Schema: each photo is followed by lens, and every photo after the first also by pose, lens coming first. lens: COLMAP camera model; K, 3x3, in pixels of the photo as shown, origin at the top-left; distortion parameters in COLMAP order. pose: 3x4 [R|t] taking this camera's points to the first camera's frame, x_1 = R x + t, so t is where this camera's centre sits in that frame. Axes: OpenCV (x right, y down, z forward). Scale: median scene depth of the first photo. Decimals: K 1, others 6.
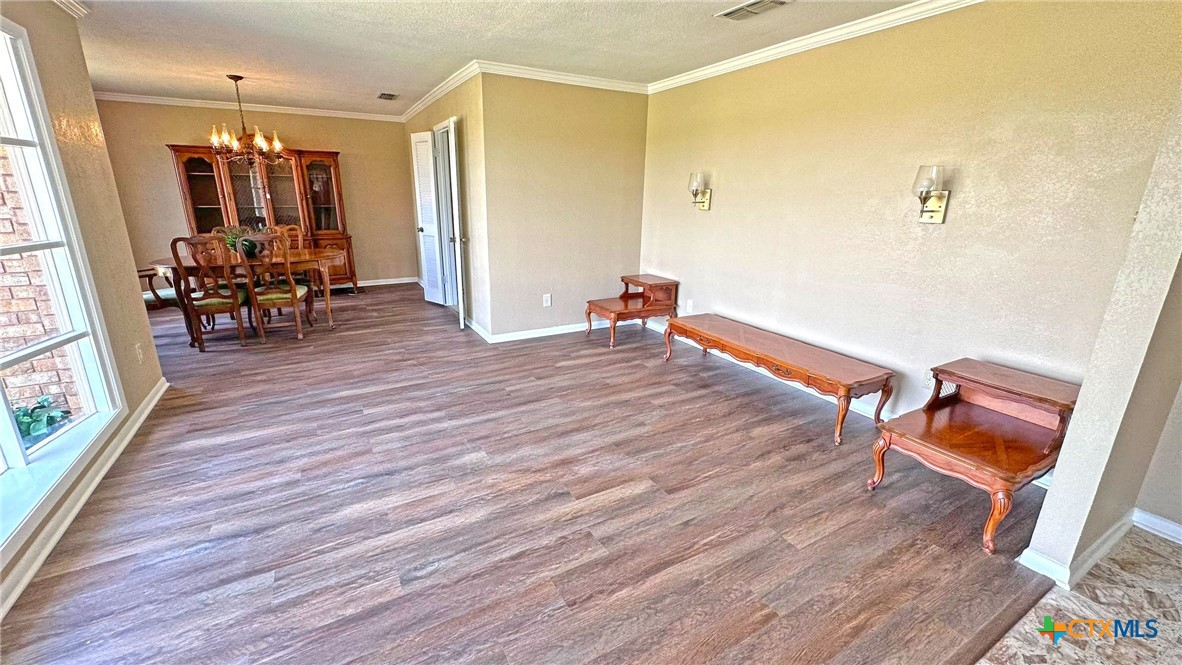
lens RADIAL K [[472.8, 0, 589.8], [0, 472.8, 331.4], [0, 0, 1]] dist [-0.000617, 0.000083]
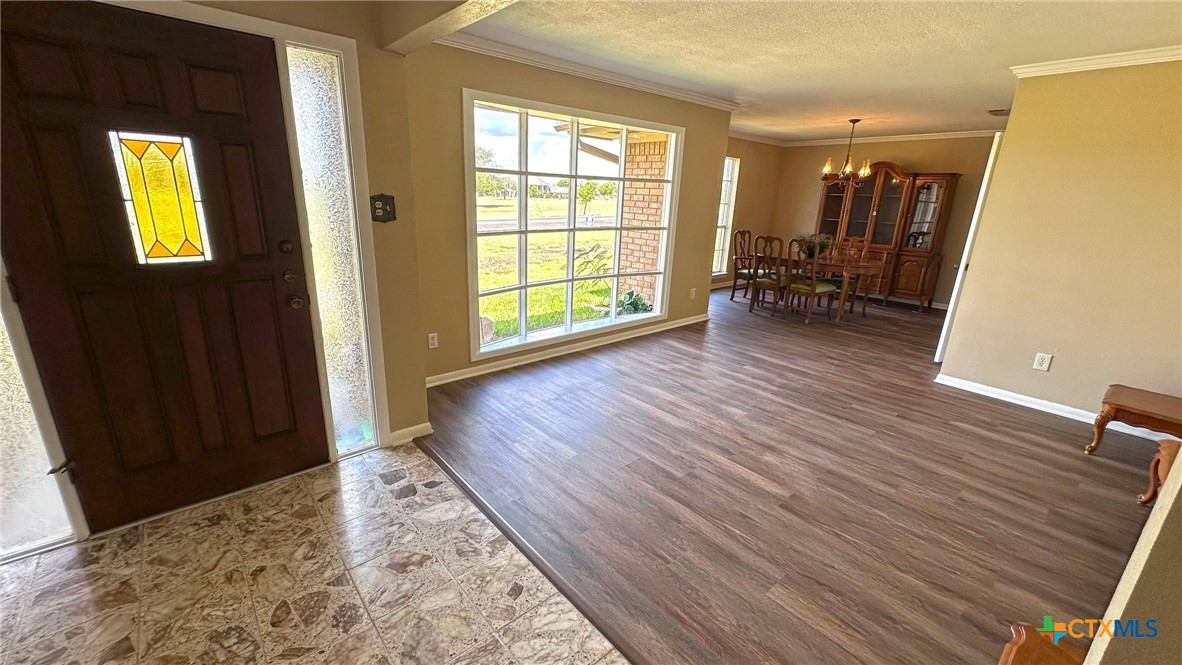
lens RADIAL K [[472.8, 0, 589.8], [0, 472.8, 331.4], [0, 0, 1]] dist [-0.000617, 0.000083]
pose [[0.197719, 0.269980, -0.942347, 0.637572], [-0.307178, 0.929970, 0.201984, -0.057438], [0.930886, 0.249532, 0.266804, 0.173600]]
